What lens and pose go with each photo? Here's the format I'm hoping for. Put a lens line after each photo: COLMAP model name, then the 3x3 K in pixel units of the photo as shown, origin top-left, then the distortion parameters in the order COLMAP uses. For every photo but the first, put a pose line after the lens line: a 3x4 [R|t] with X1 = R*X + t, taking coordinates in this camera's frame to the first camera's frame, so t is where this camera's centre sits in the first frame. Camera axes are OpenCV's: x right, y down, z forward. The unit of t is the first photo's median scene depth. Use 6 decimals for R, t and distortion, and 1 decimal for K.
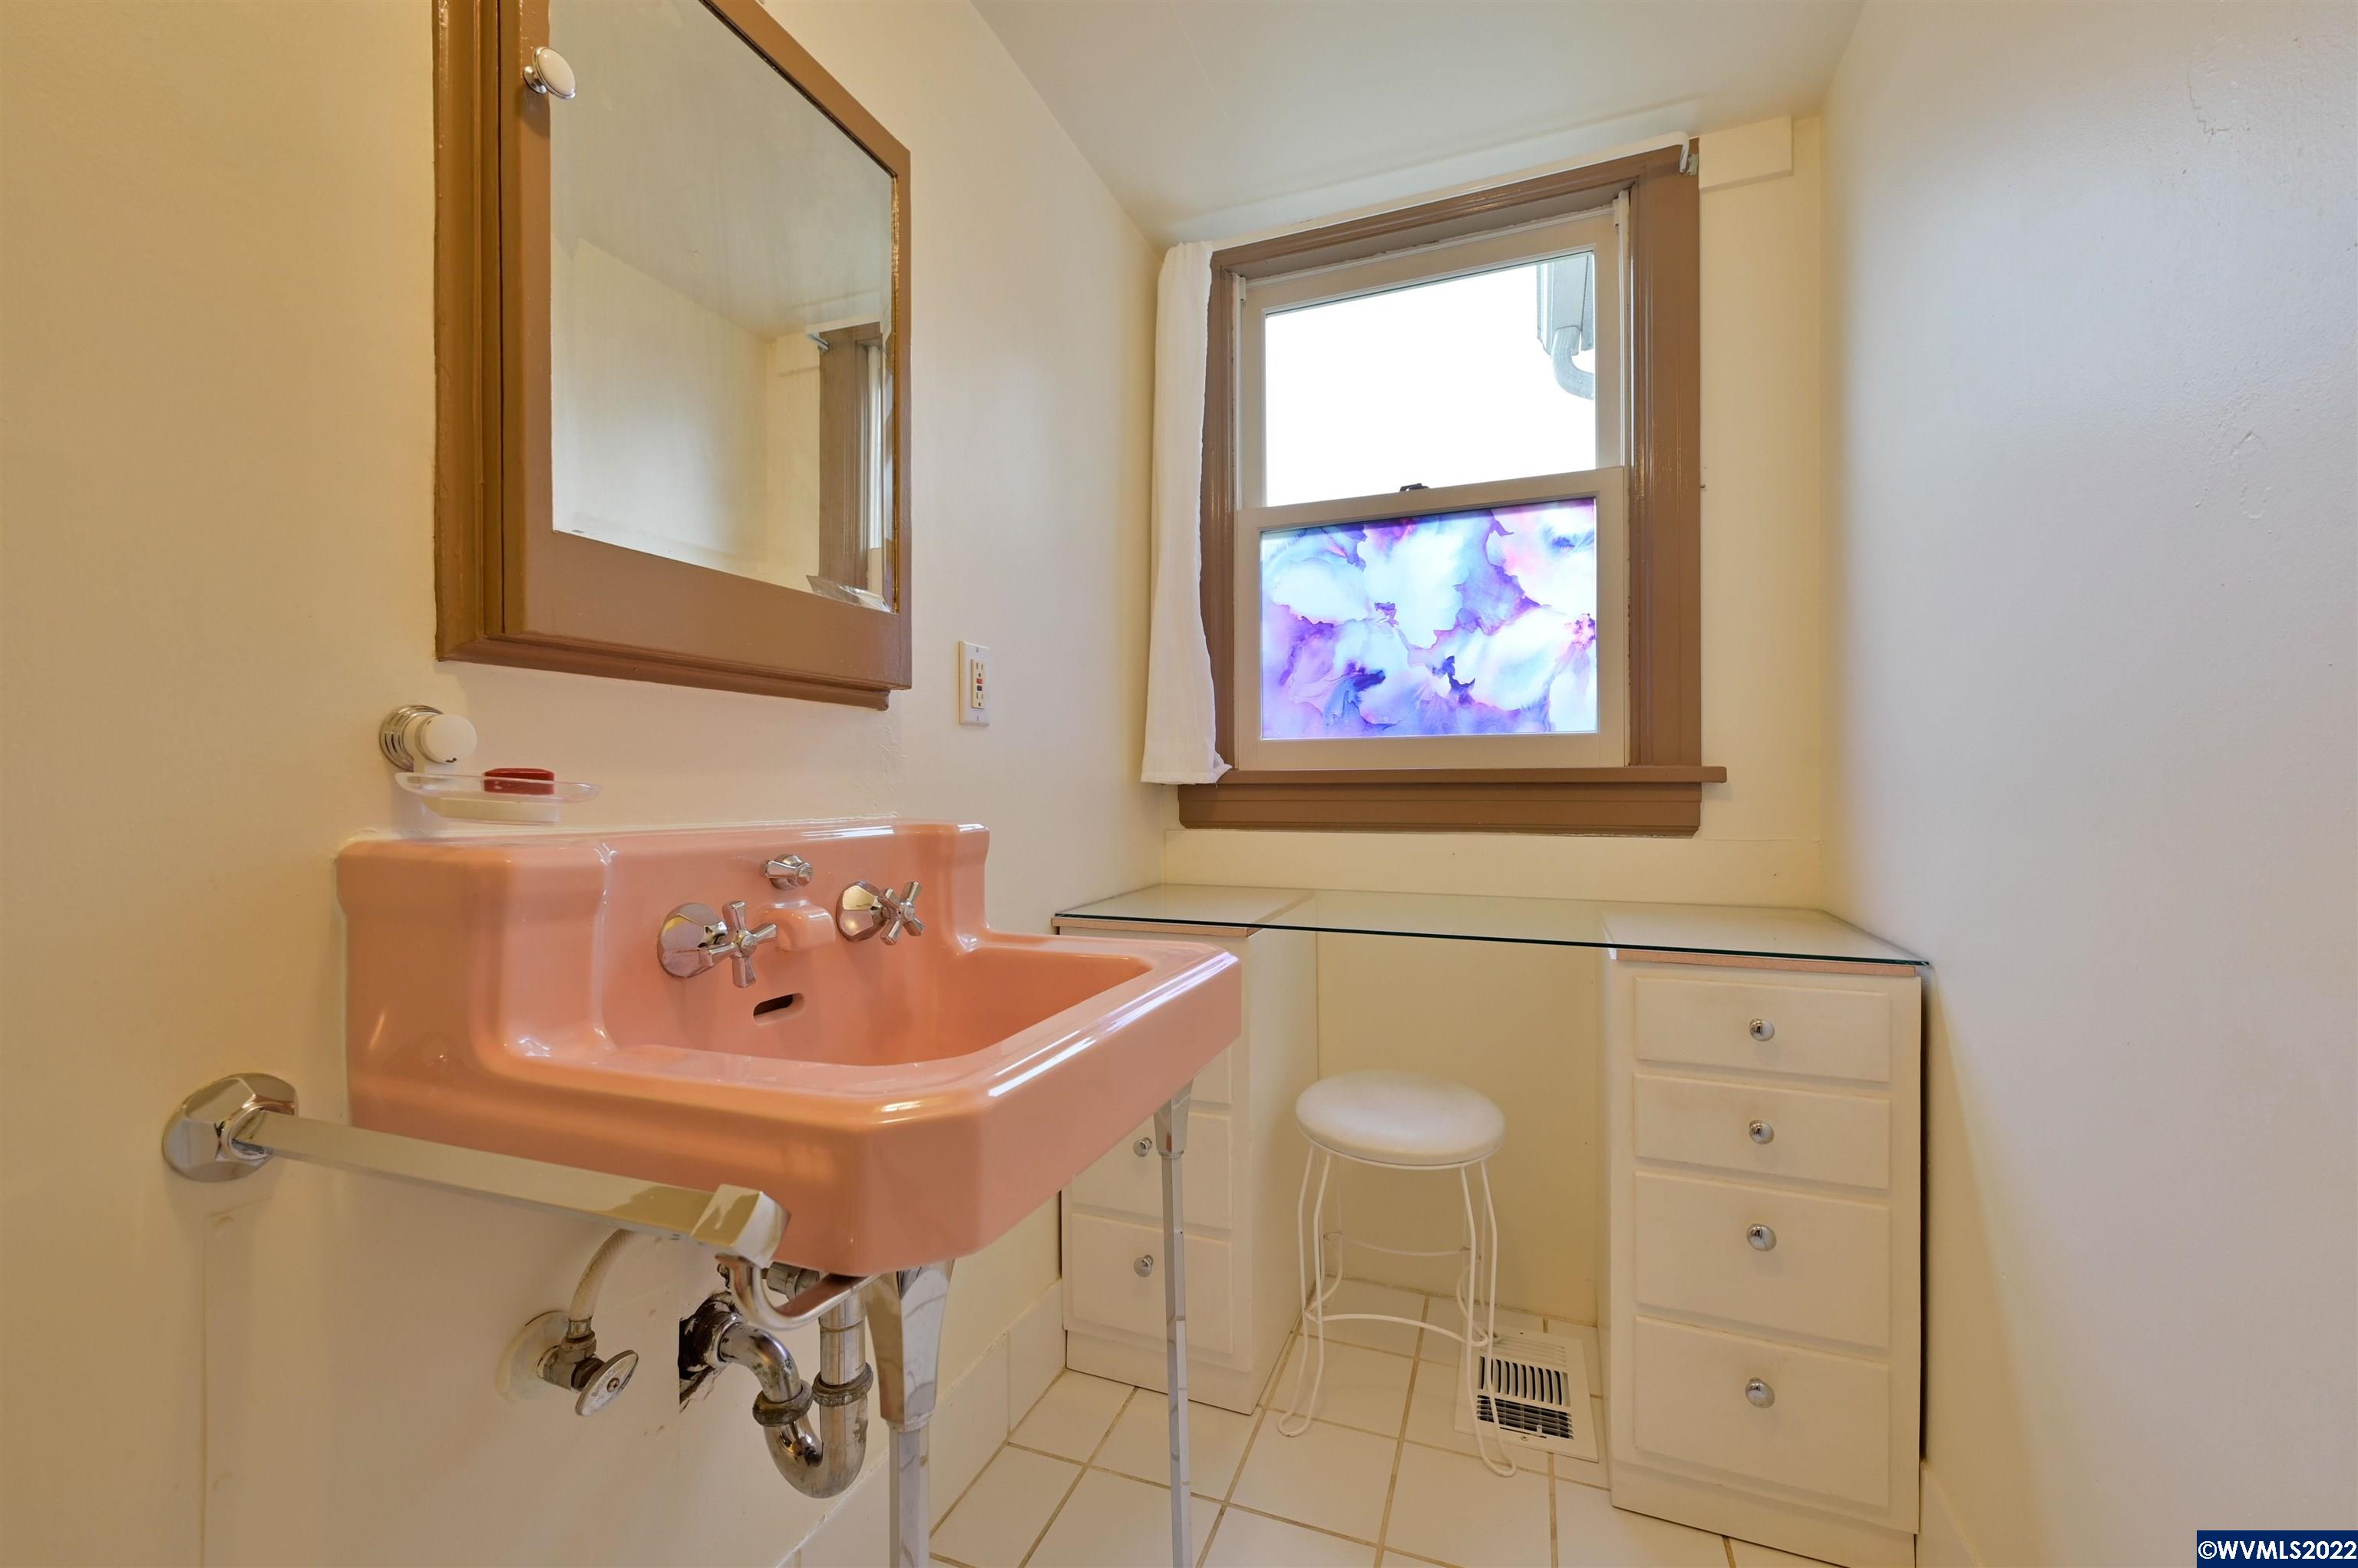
lens RADIAL K [[923.7, 0, 1181.4], [0, 923.7, 790.4], [0, 0, 1]] dist [-0.003315, 0.000001]
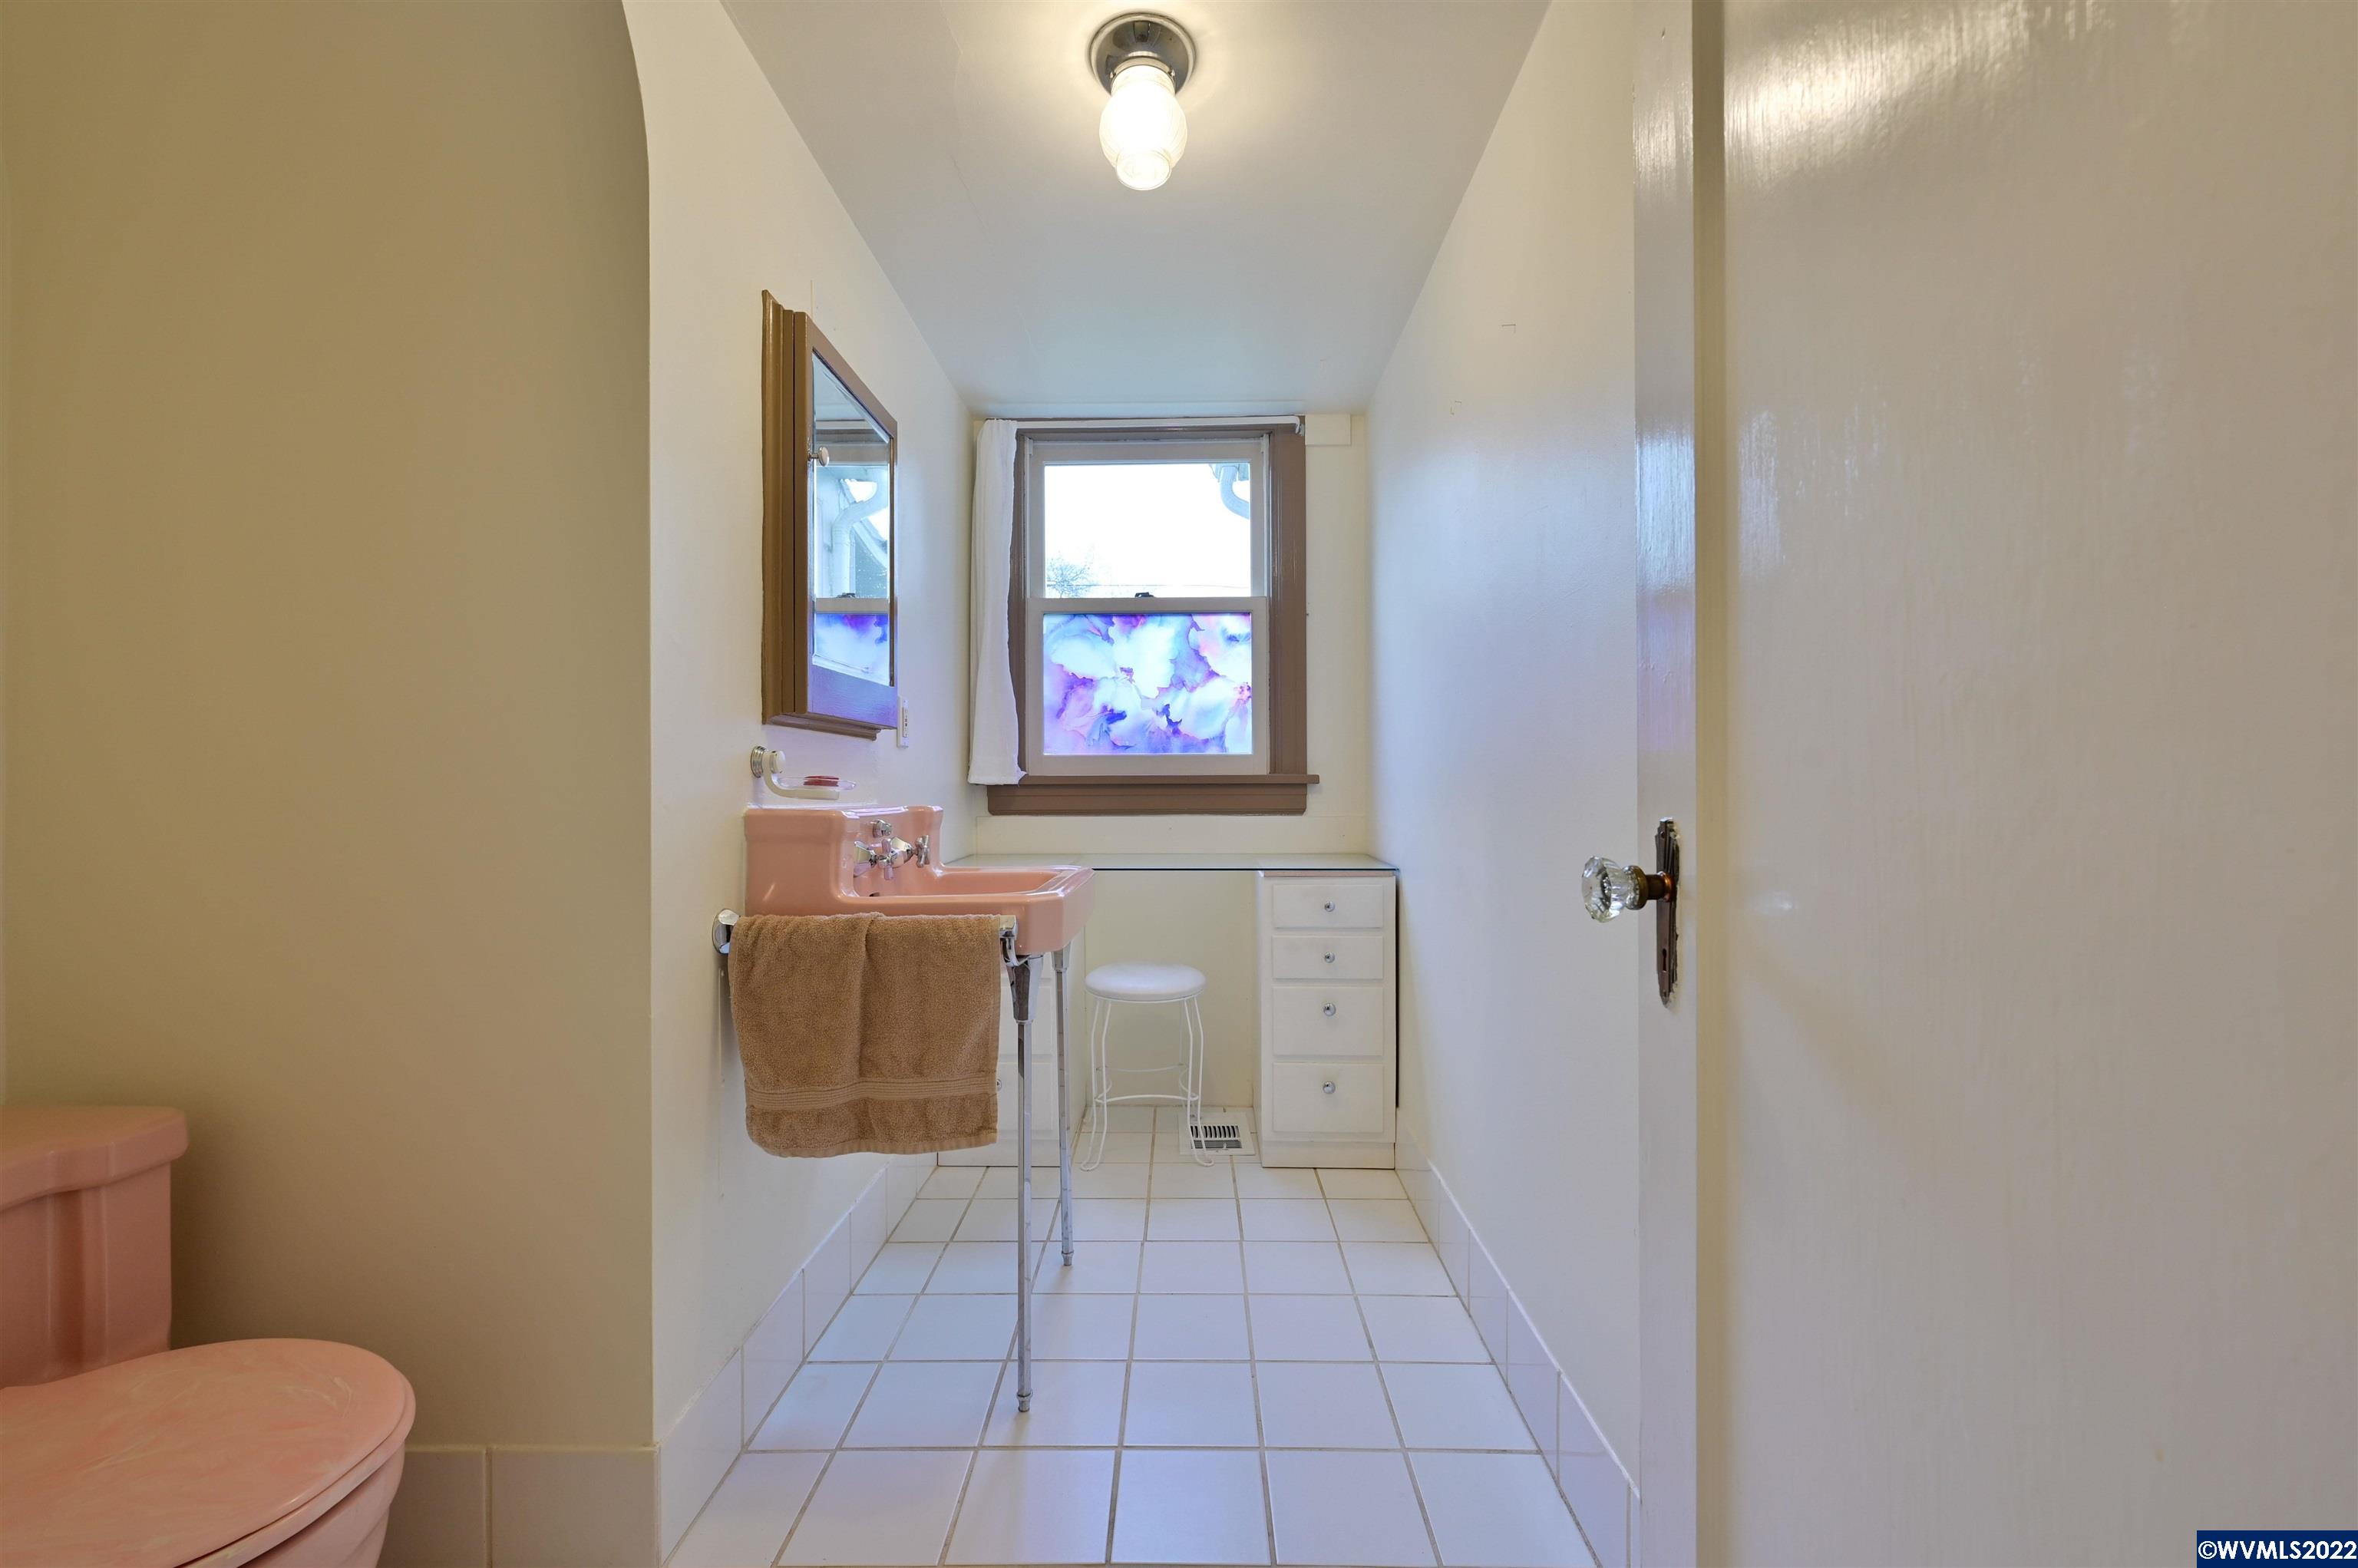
lens RADIAL K [[923.7, 0, 1179.1], [0, 923.7, 785.7], [0, 0, 1]] dist [-0.003315, 0.000001]
pose [[0.938231, 0.001080, 0.346008, -0.259093], [0.001587, 0.999971, -0.007424, 0.007080], [-0.346006, 0.007514, 0.938202, -0.537078]]
